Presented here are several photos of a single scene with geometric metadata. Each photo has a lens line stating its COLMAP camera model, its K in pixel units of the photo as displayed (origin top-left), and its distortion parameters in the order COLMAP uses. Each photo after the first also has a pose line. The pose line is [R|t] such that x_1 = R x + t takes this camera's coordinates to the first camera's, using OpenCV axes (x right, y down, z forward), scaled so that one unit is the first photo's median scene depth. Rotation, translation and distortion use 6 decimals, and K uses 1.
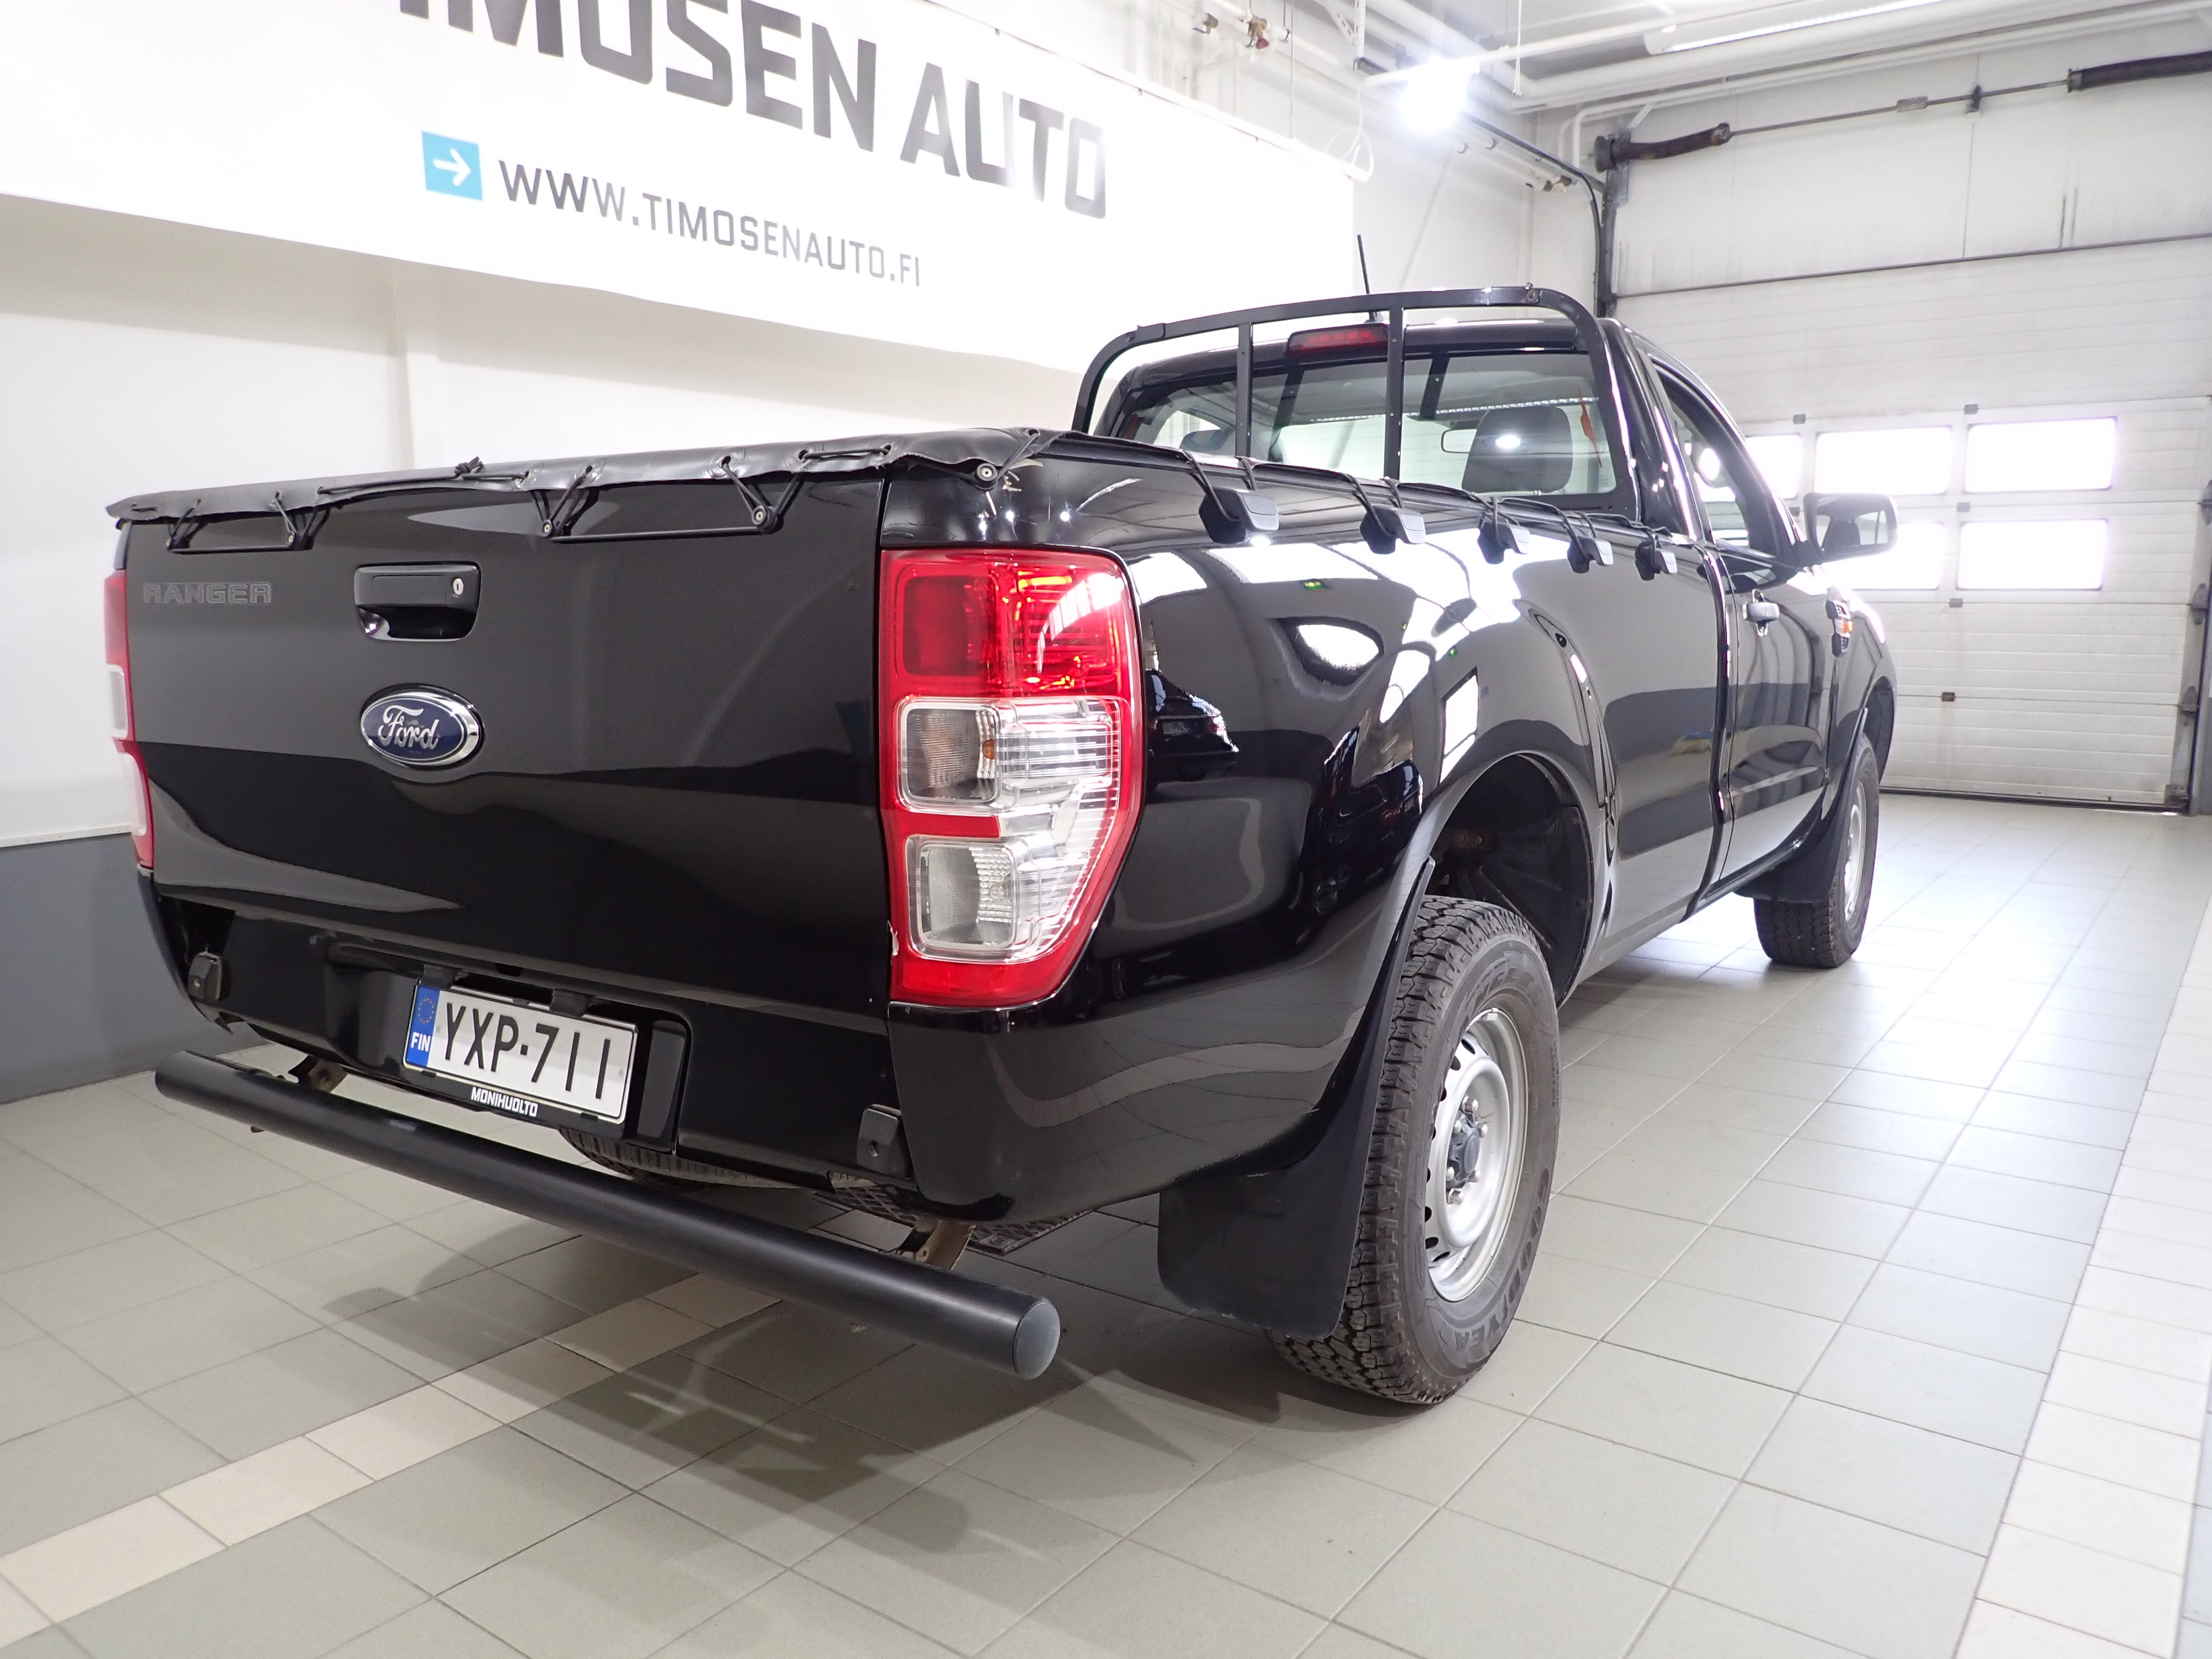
lens RADIAL K [[1646.2, 0, 1106.0], [0, 1646.2, 829.5], [0, 0, 1]] dist [-0.003505, -0.006880]
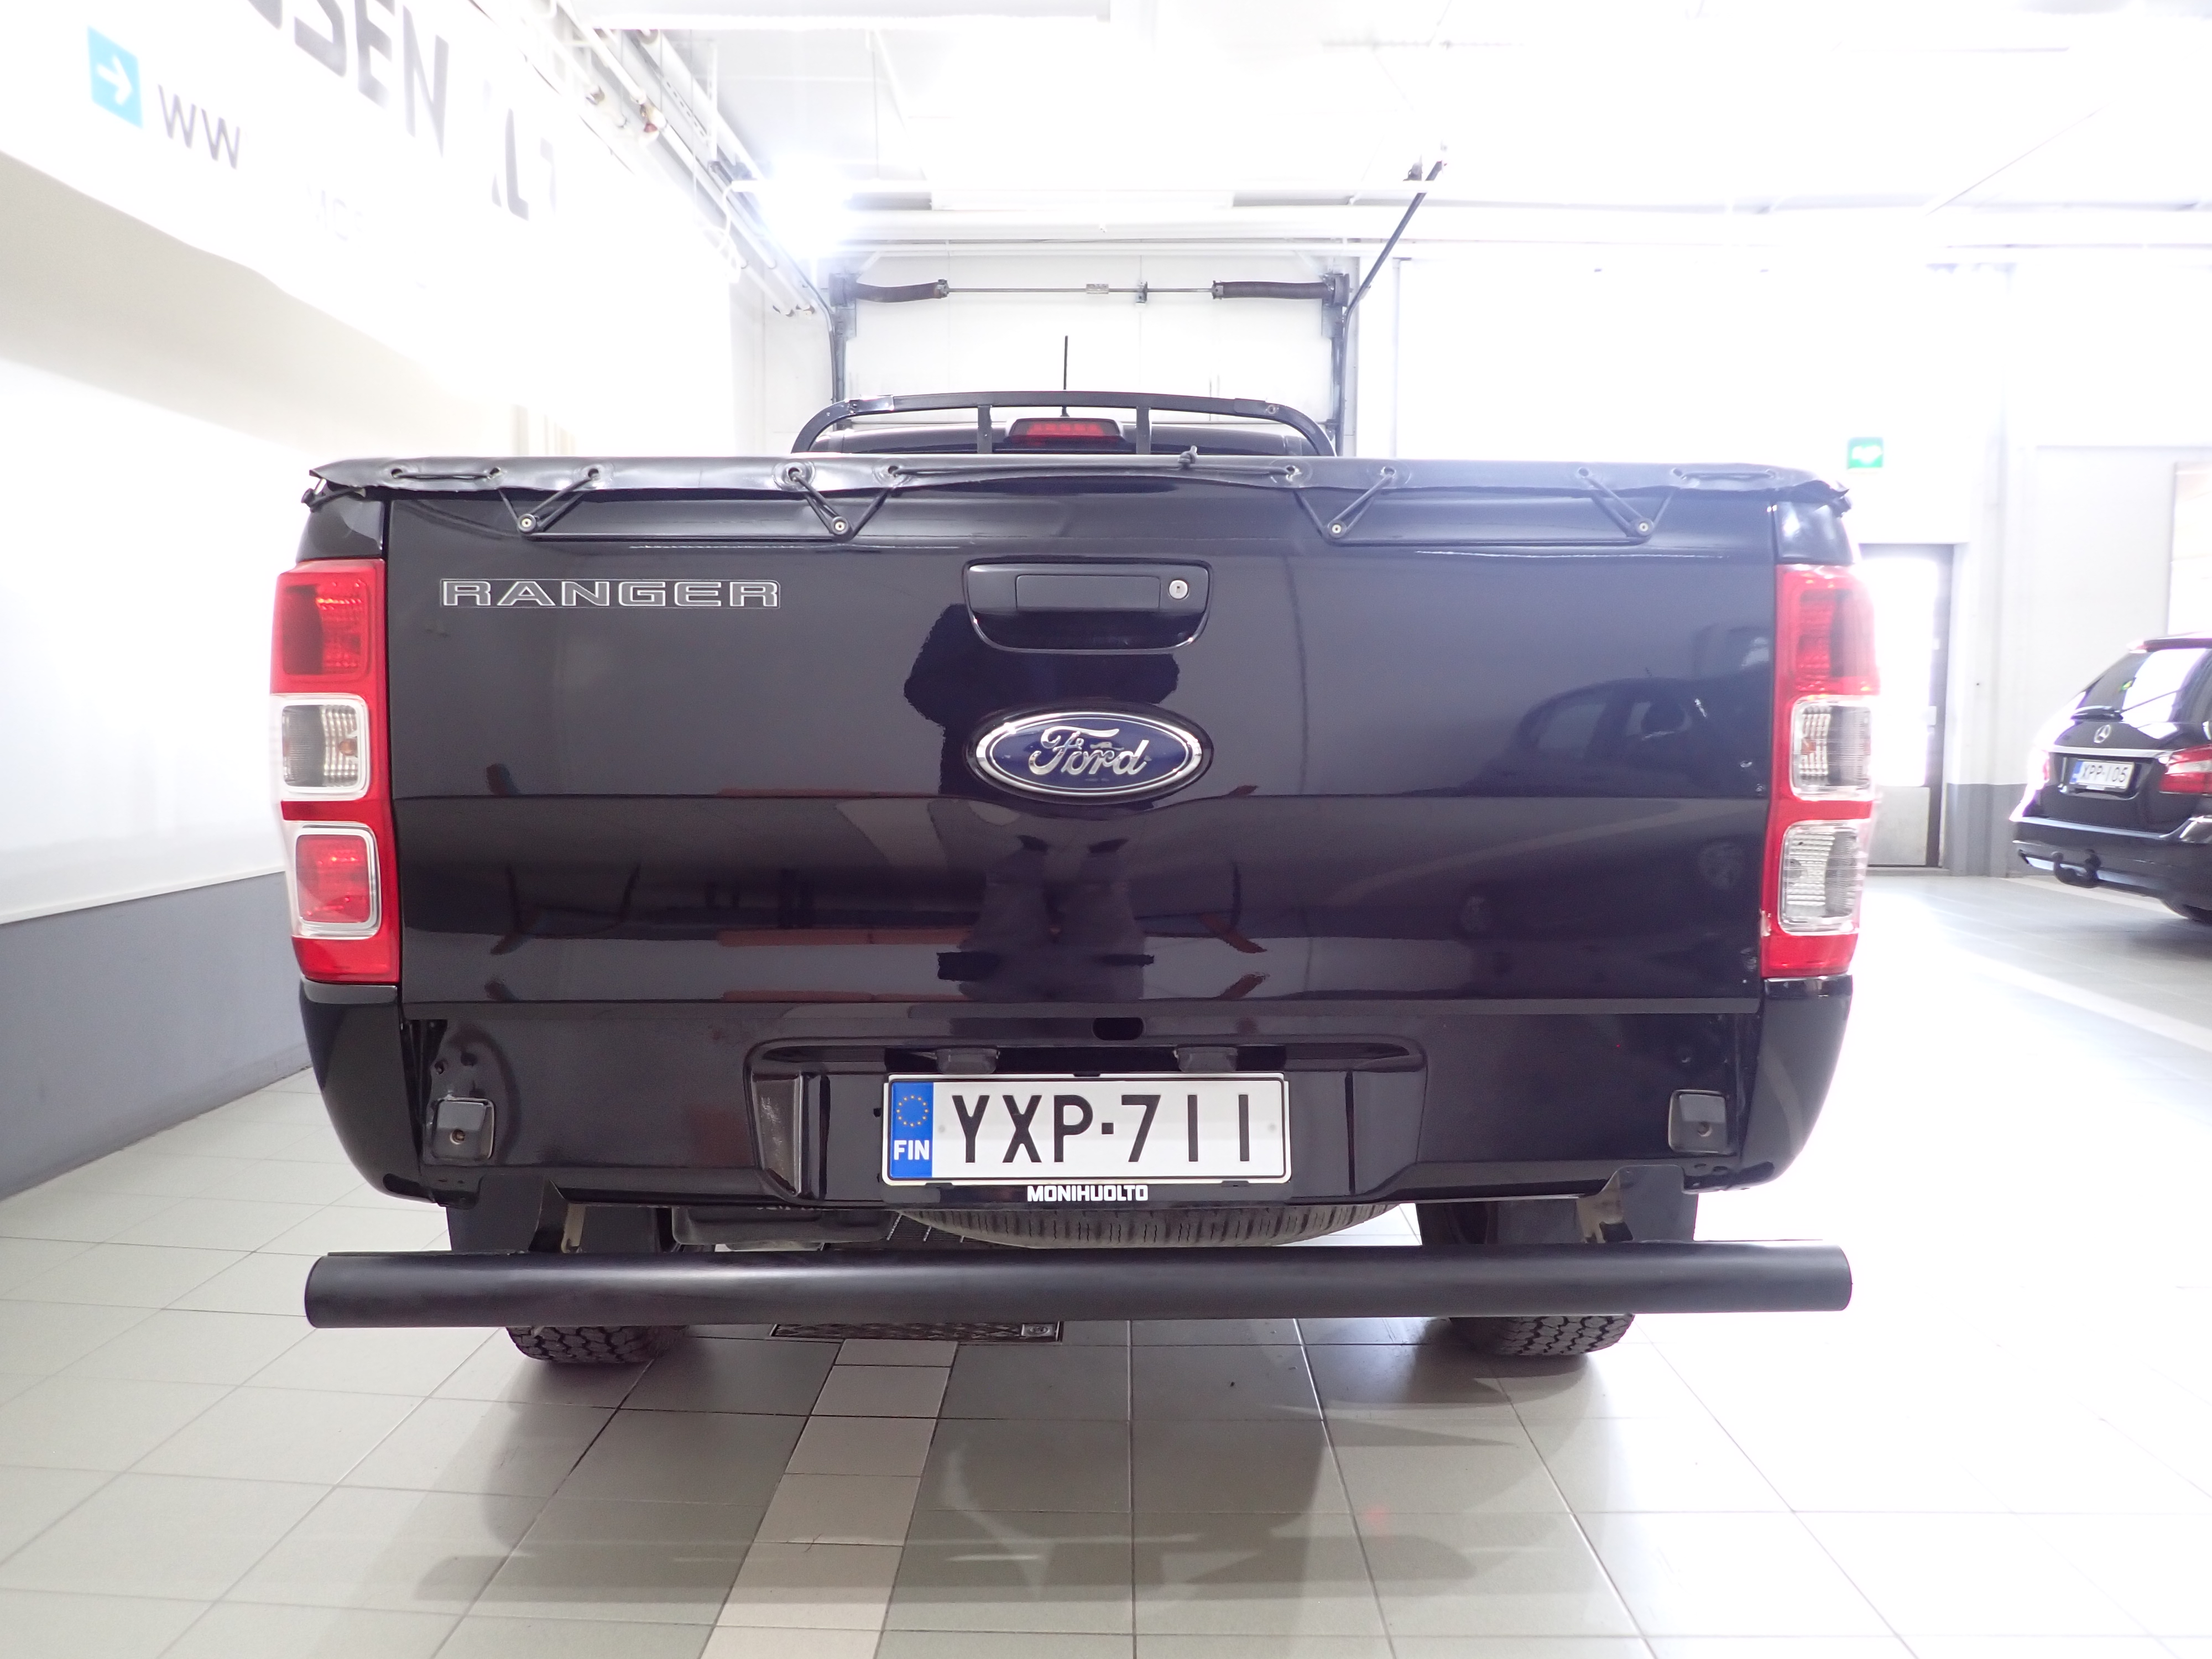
lens RADIAL K [[1634.2, 0, 1106.0], [0, 1634.2, 829.5], [0, 0, 1]] dist [-0.000600, -0.005670]
pose [[0.812661, -0.036585, 0.581587, -0.464605], [0.078910, 0.995743, -0.047625, 0.009903], [-0.577369, 0.084596, 0.812089, 0.157358]]
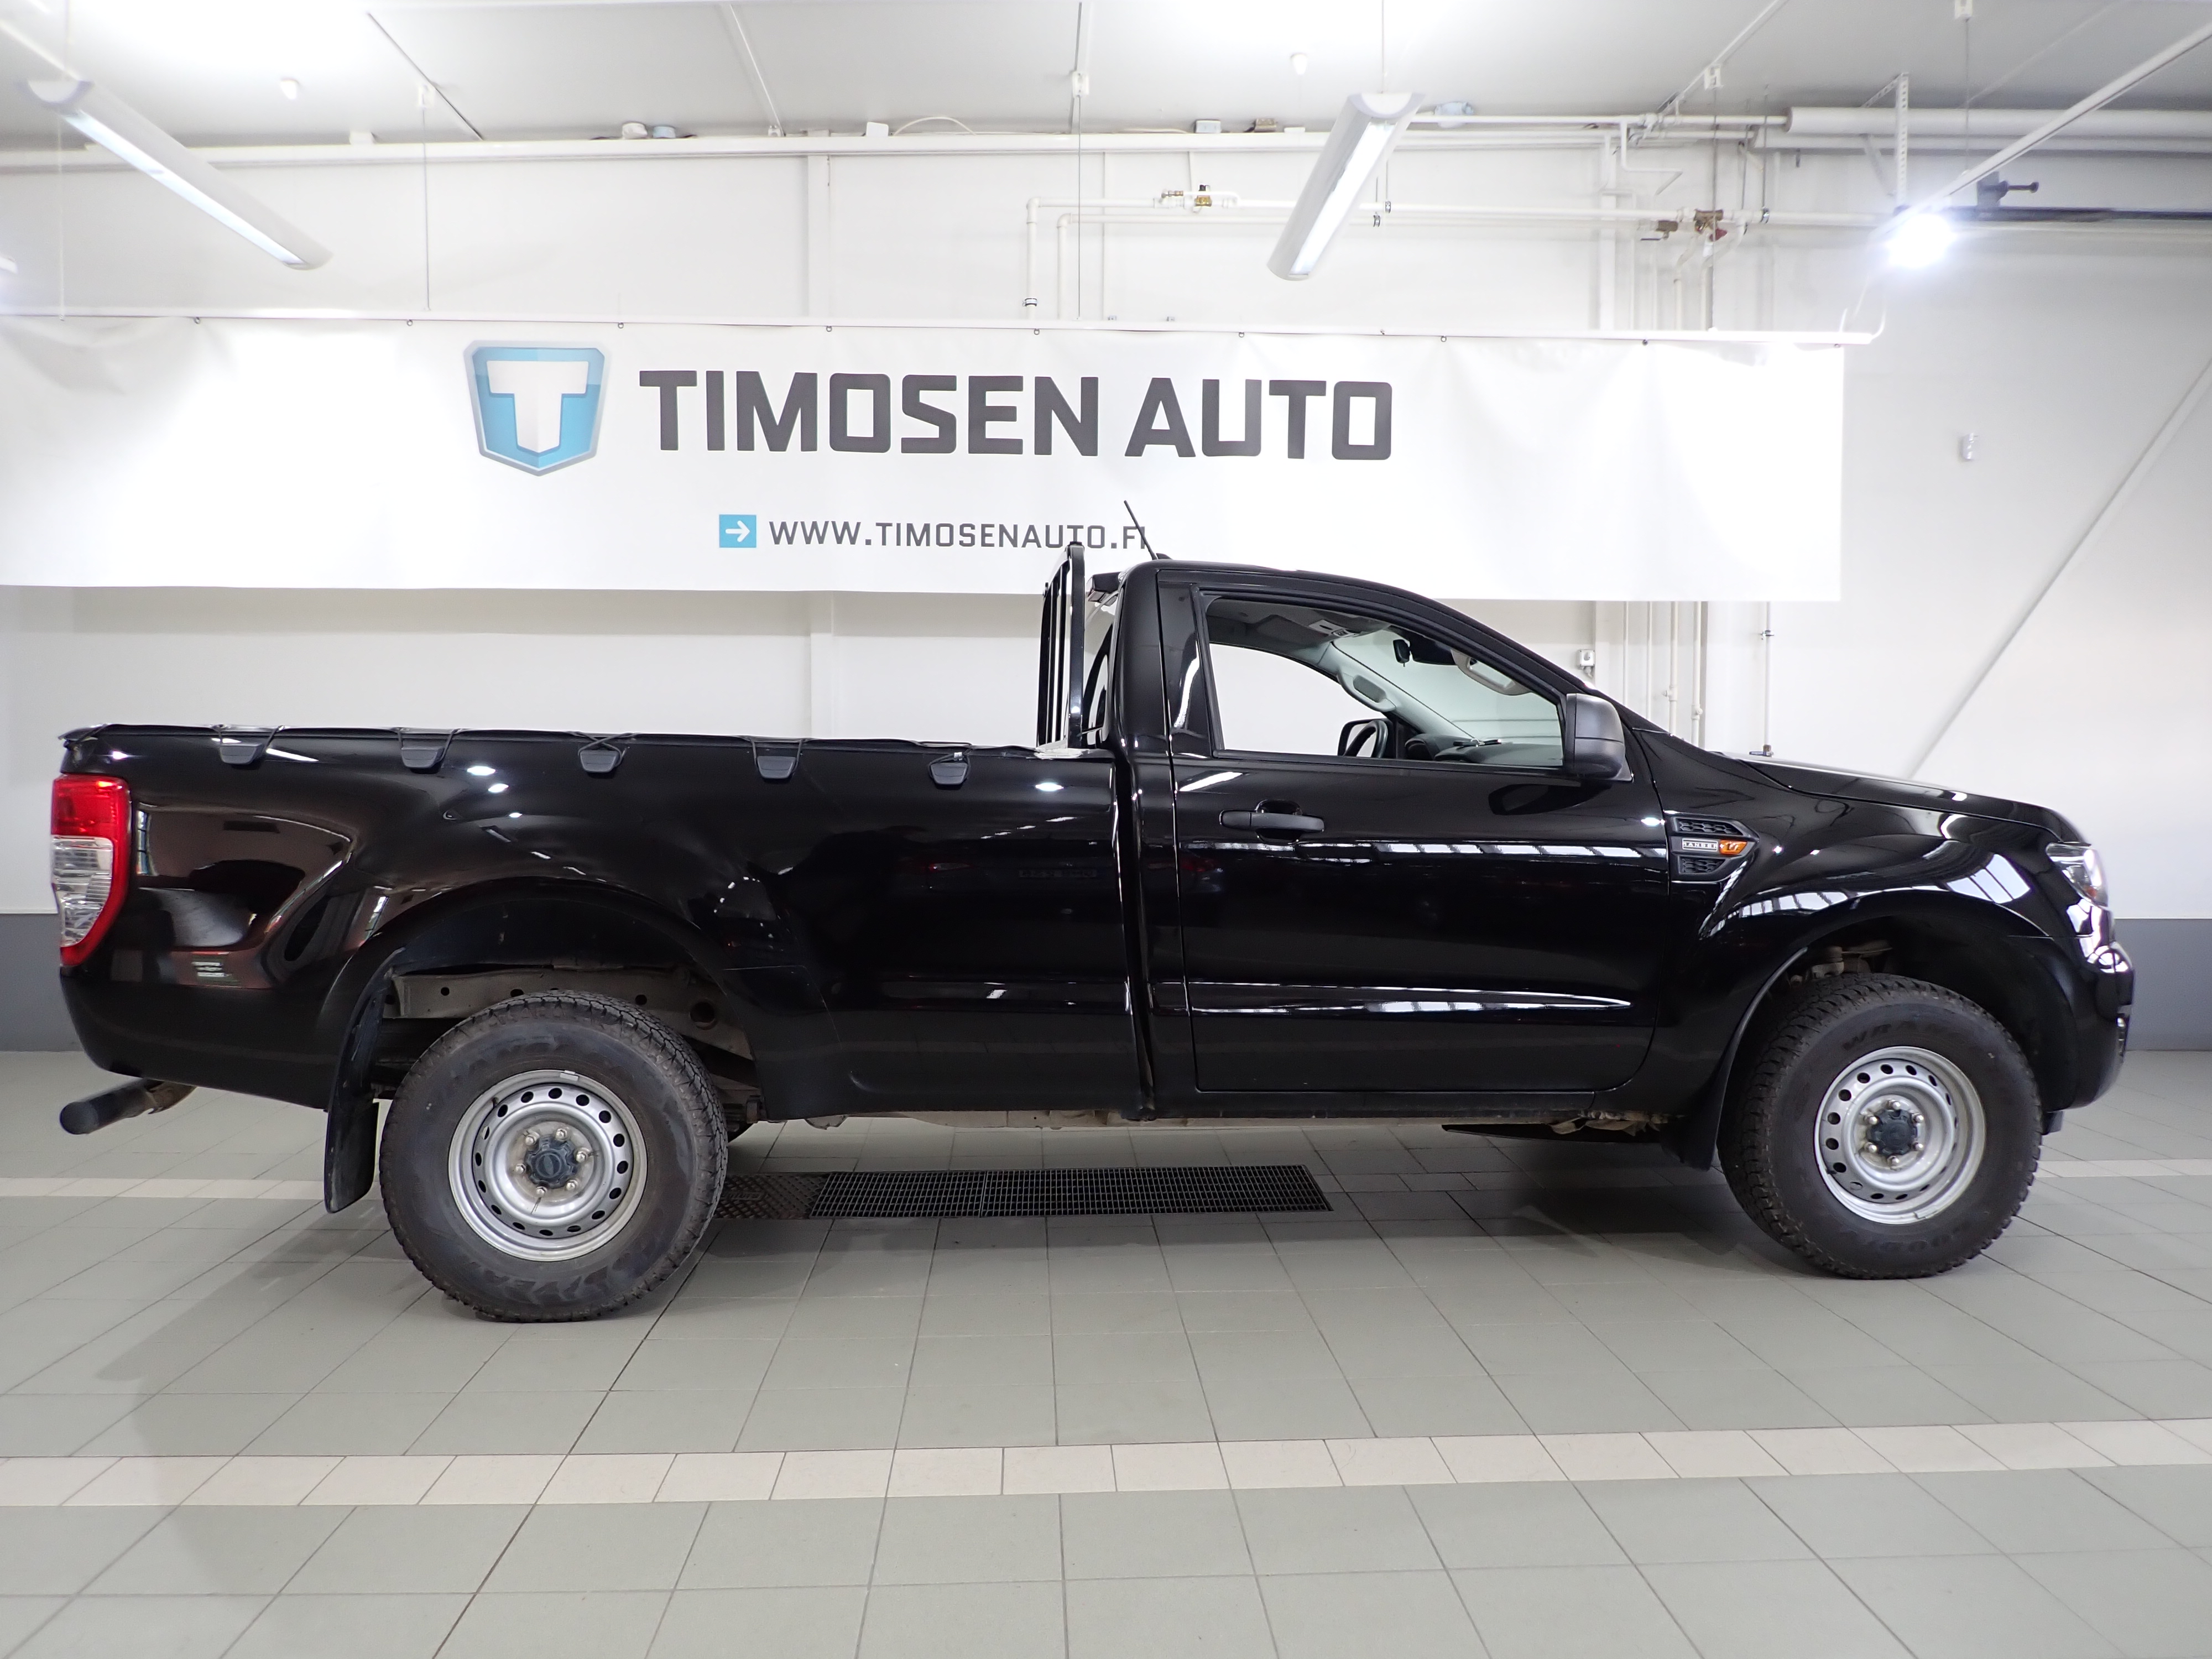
lens RADIAL K [[1634.2, 0, 1106.0], [0, 1634.2, 829.5], [0, 0, 1]] dist [-0.000600, -0.005670]
pose [[0.623864, 0.036387, -0.780685, 1.121147], [-0.121578, 0.991273, -0.050953, -0.061339], [0.772018, 0.126702, 0.622844, 0.284106]]
